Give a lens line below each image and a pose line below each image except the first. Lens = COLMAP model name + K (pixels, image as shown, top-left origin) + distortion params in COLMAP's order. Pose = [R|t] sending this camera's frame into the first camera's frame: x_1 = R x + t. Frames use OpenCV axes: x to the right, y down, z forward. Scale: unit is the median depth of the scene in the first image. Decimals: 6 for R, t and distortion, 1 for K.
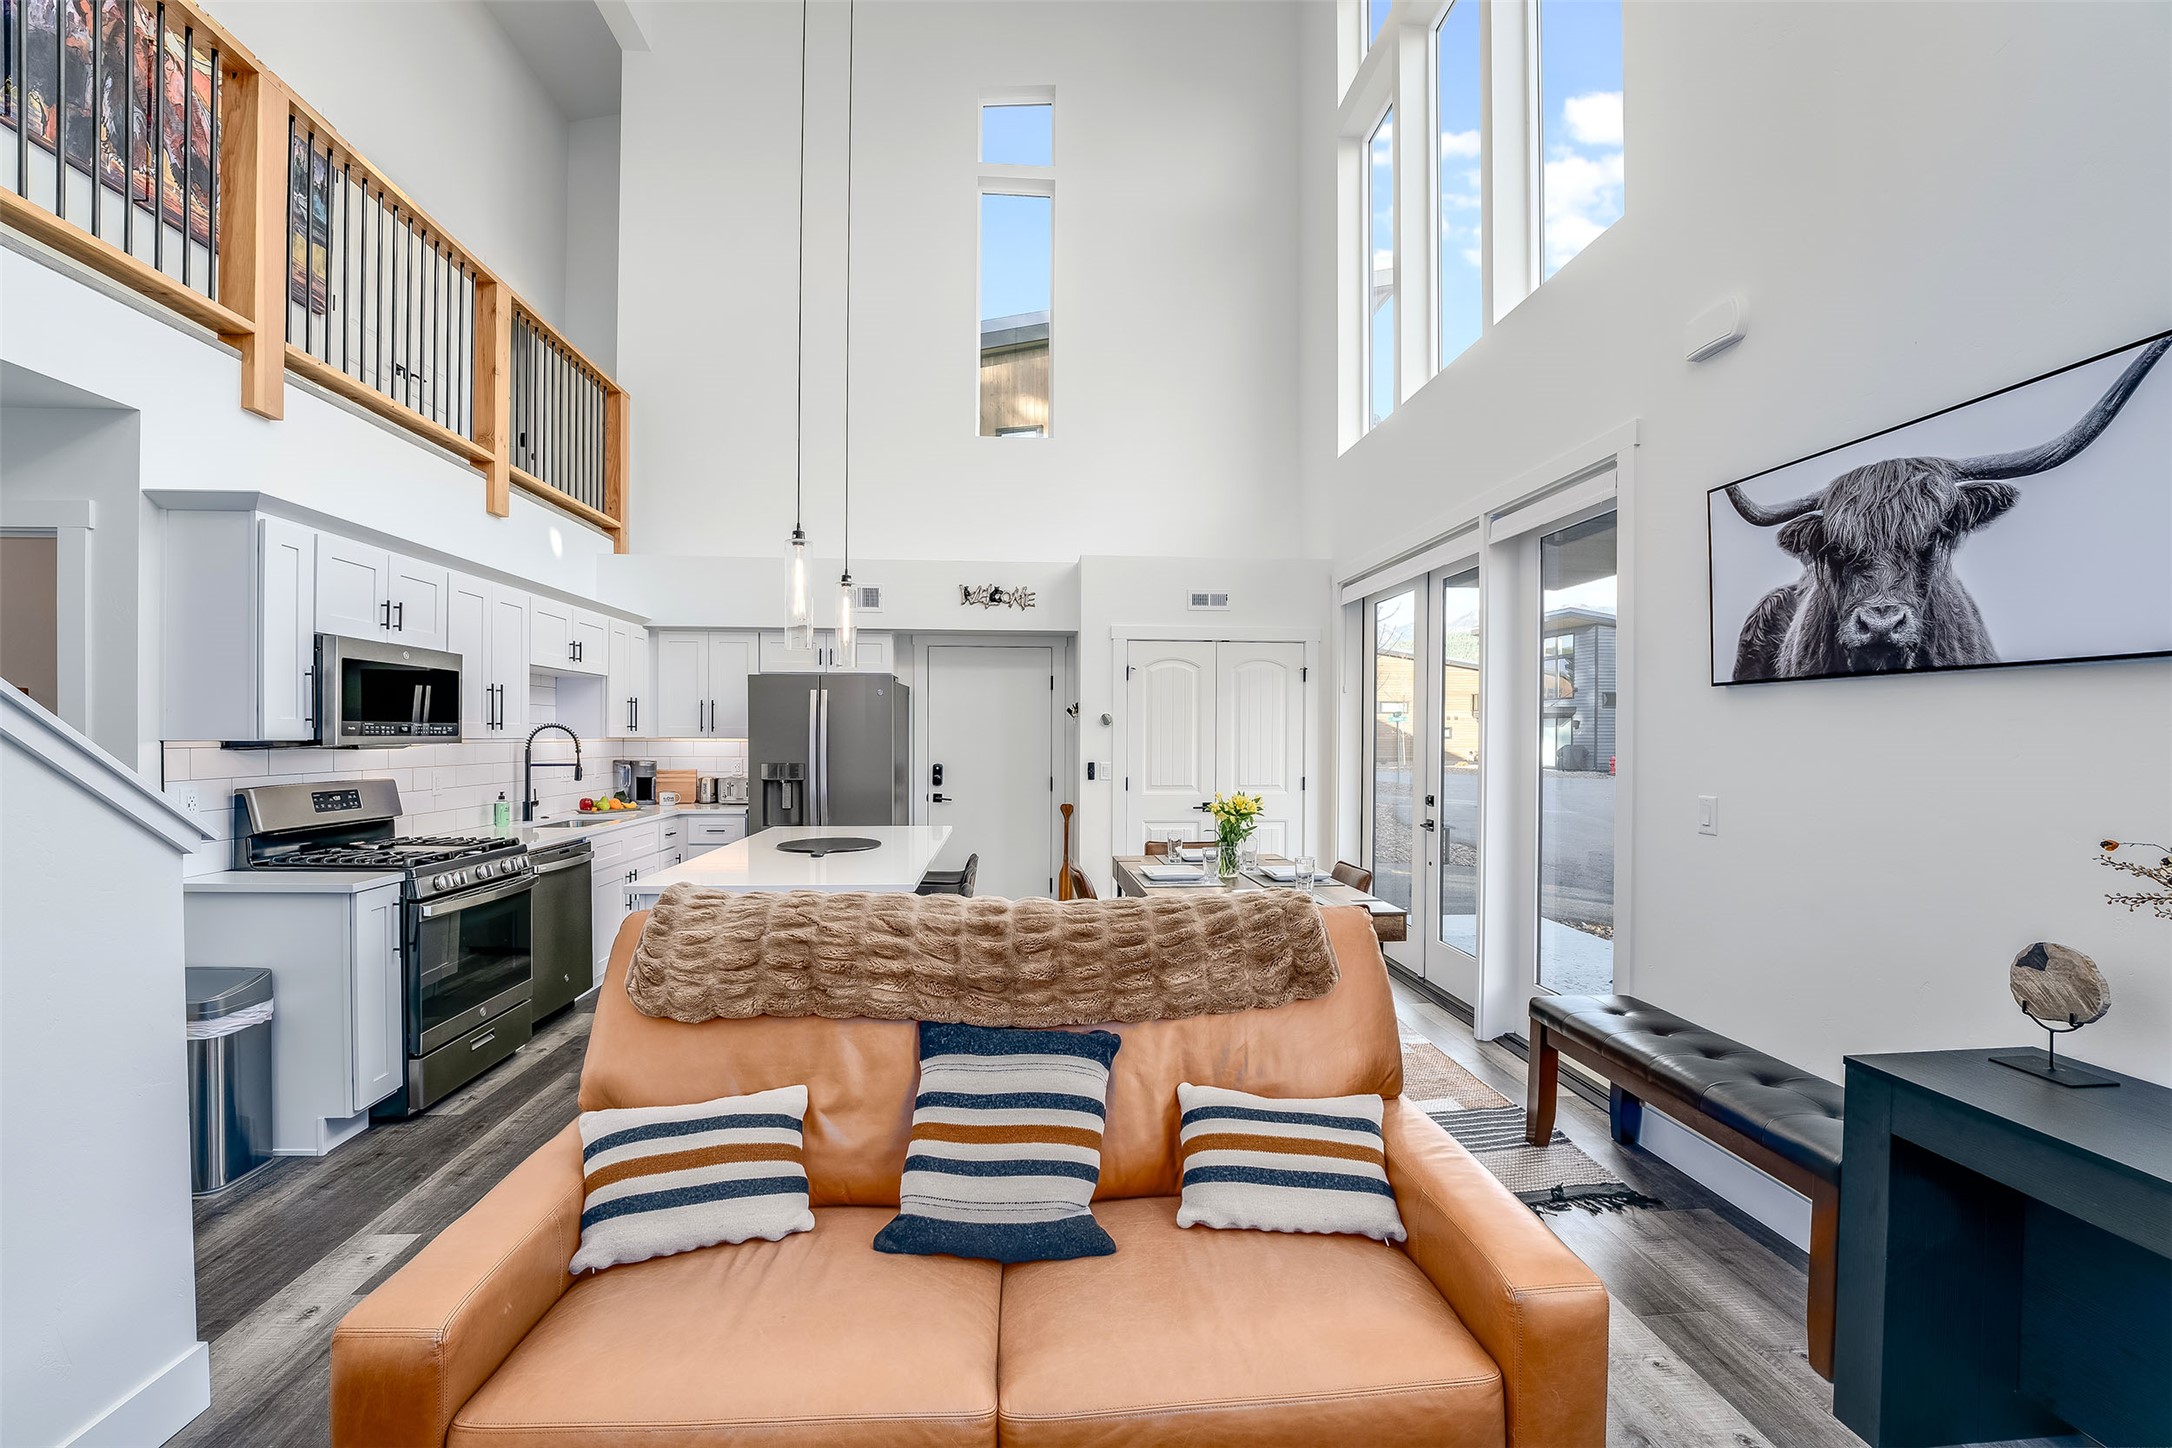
lens RADIAL K [[879.6, 0, 1074.4], [0, 879.6, 735.8], [0, 0, 1]] dist [-0.020832, 0.004789]
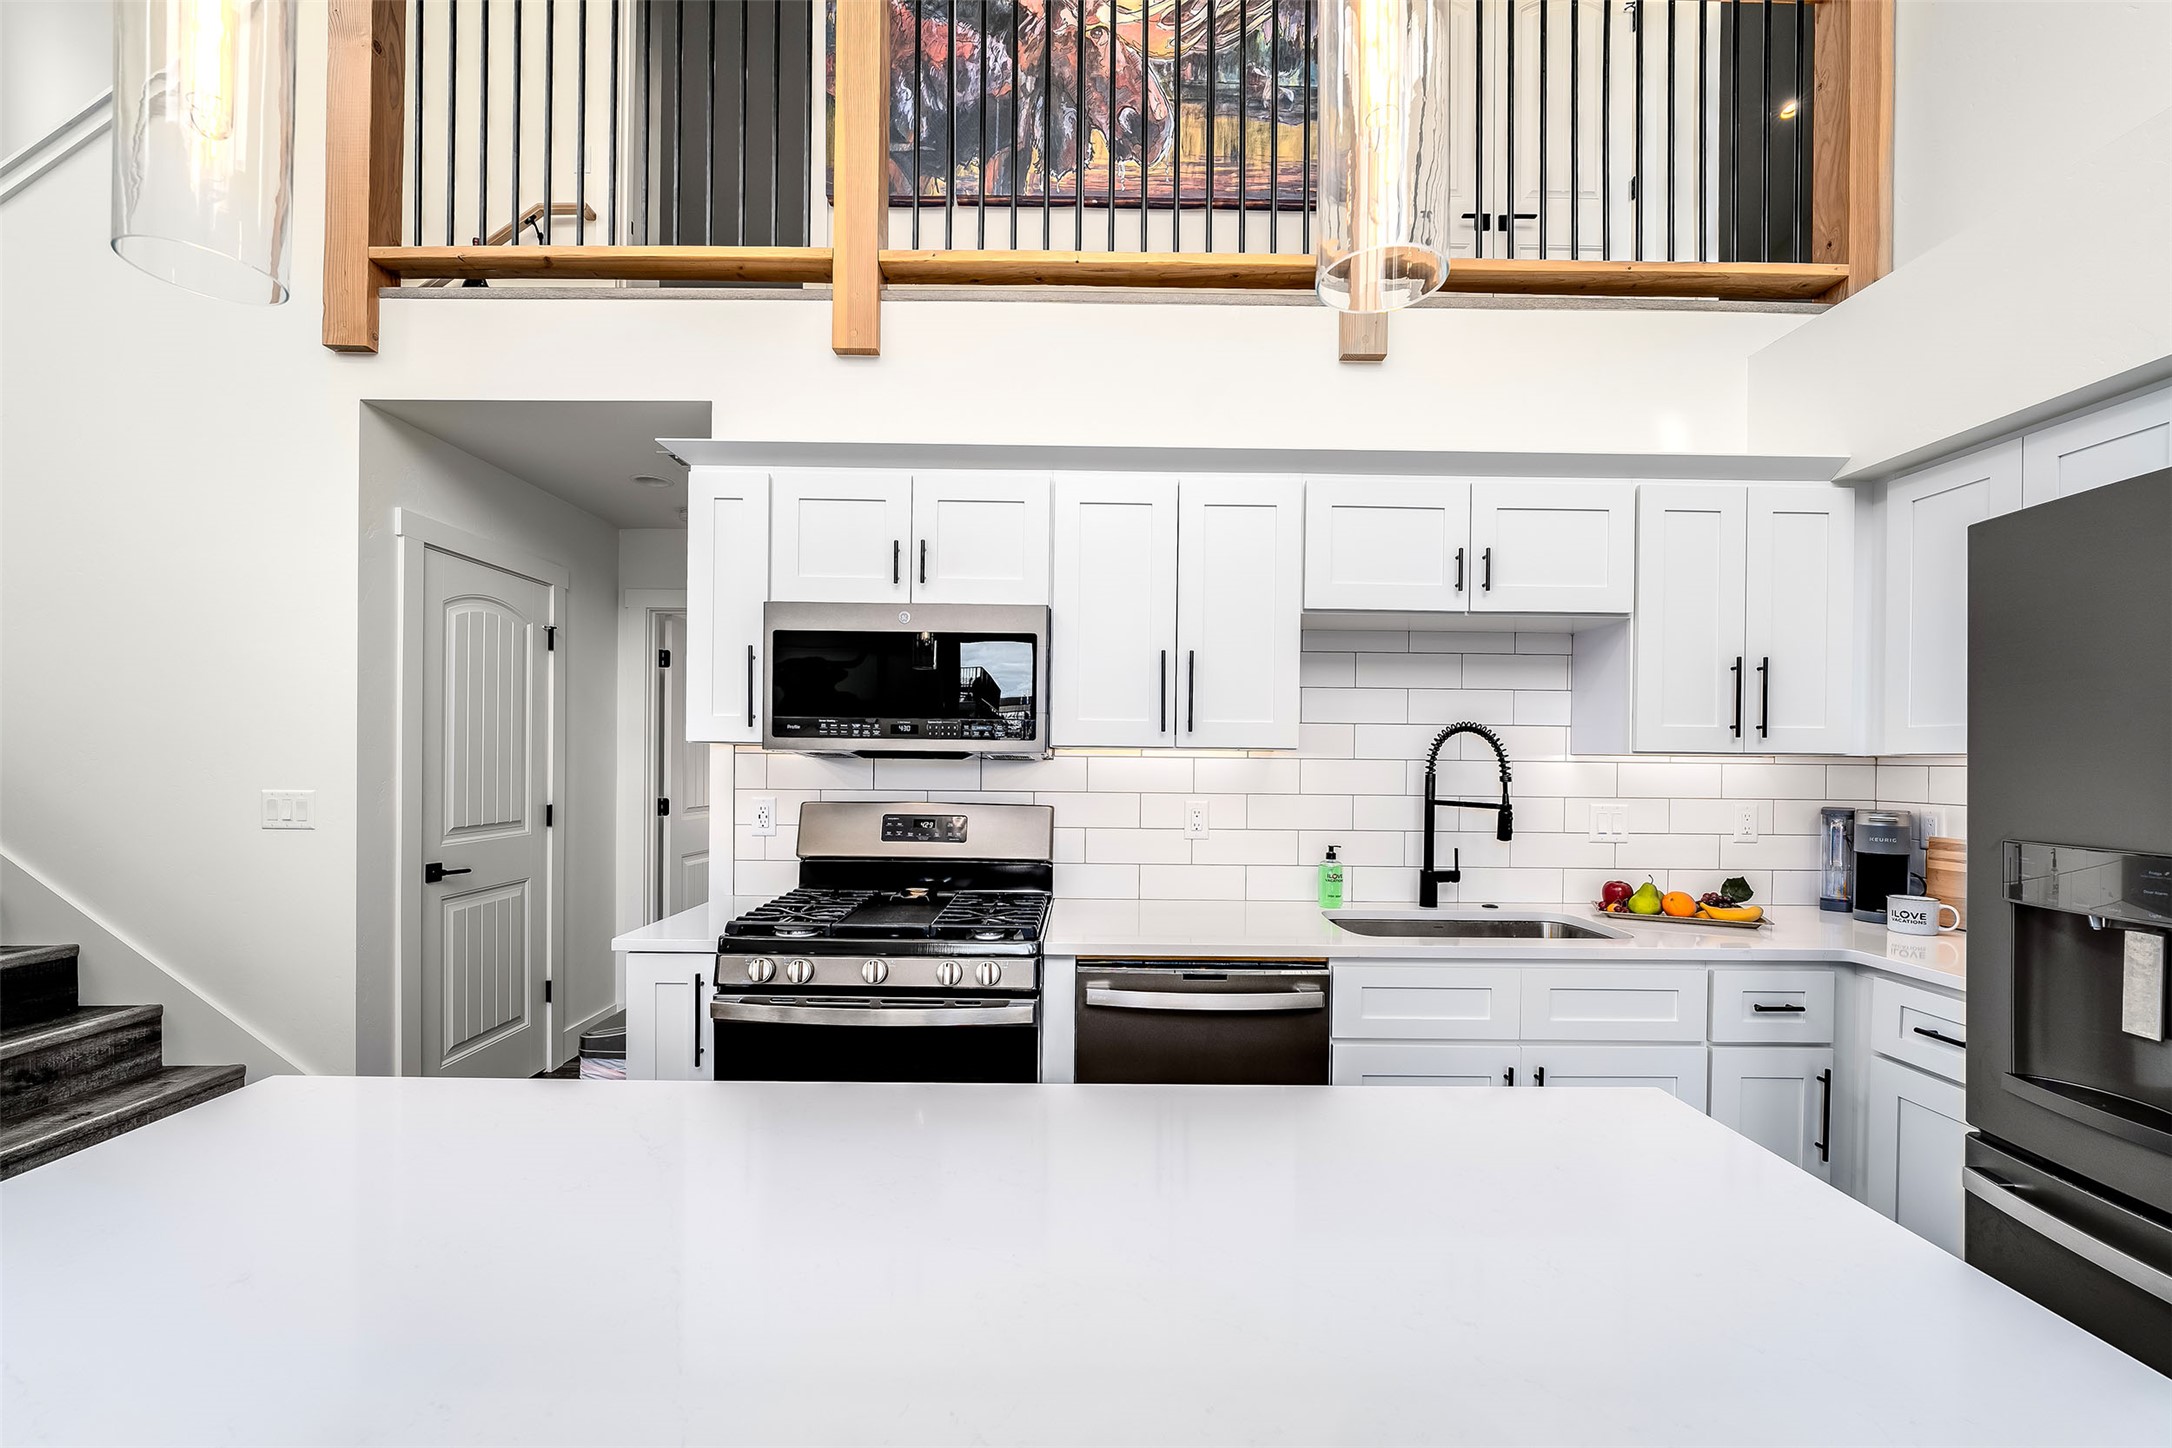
lens RADIAL K [[873.8, 0, 1102.9], [0, 873.8, 760.4], [0, 0, 1]] dist [-0.012199, 0.002002]
pose [[-0.071926, -0.003840, -0.997403, -0.130571], [-0.010863, 0.999936, -0.003067, 0.019233], [0.997351, 0.010615, -0.071964, 1.344875]]
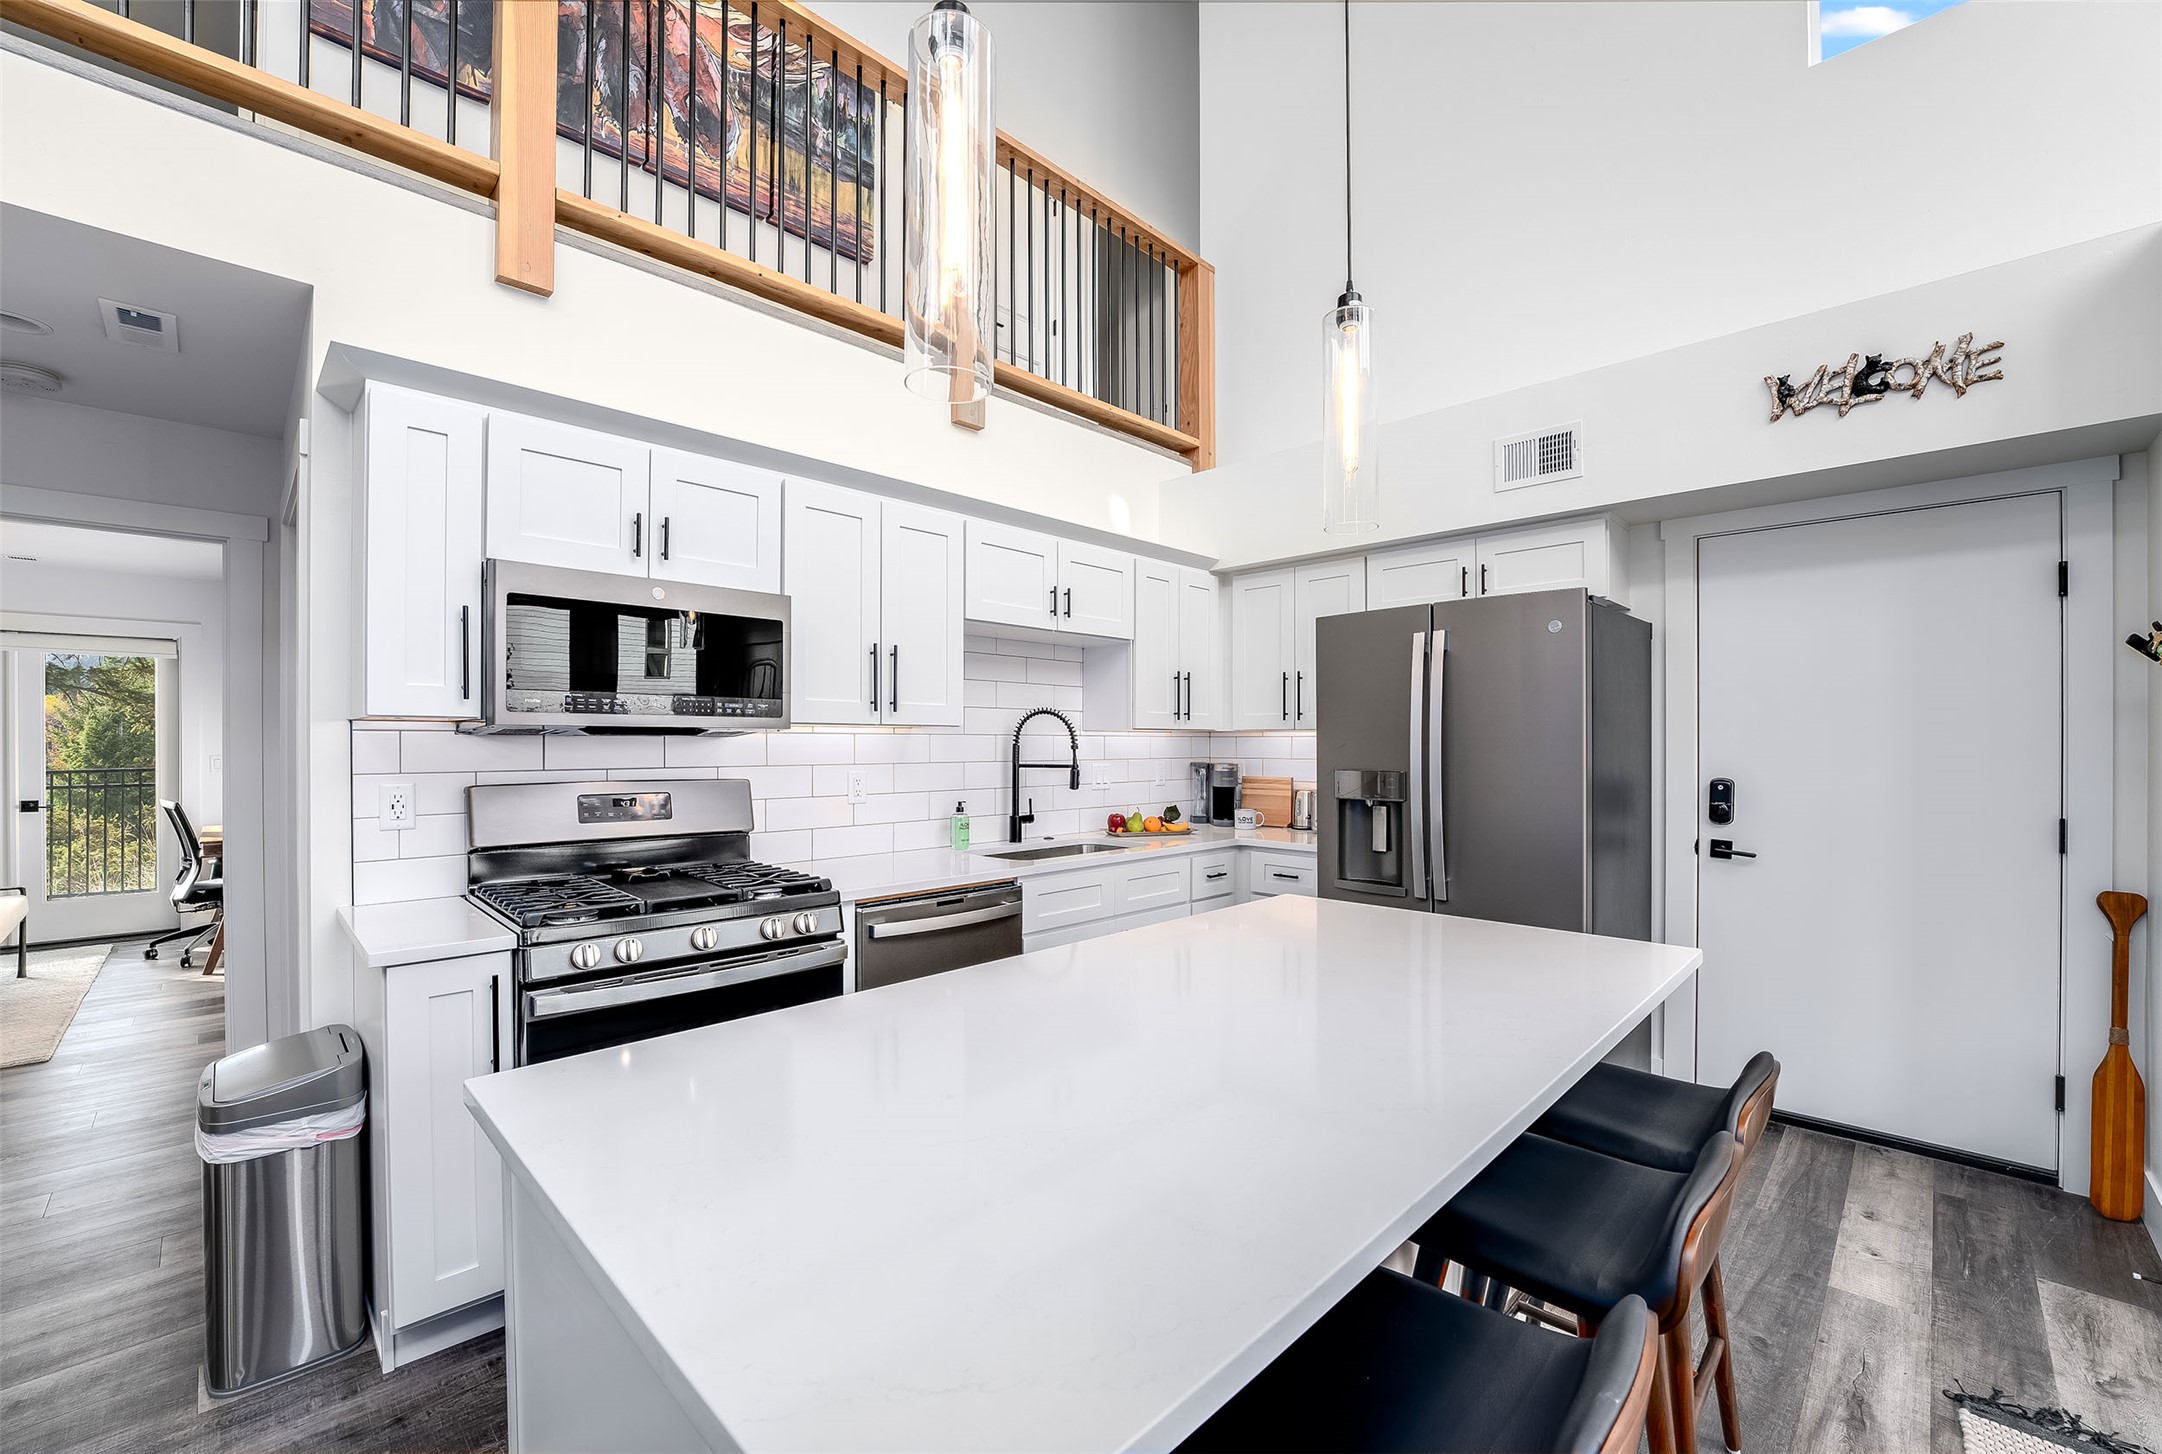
lens RADIAL K [[870.2, 0, 1091.6], [0, 870.2, 745.1], [0, 0, 1]] dist [-0.025711, 0.000683]
pose [[0.659298, -0.001861, -0.751880, -0.062498], [0.002503, 0.999997, -0.000281, 0.027080], [0.751878, -0.001697, 0.659300, 0.913090]]
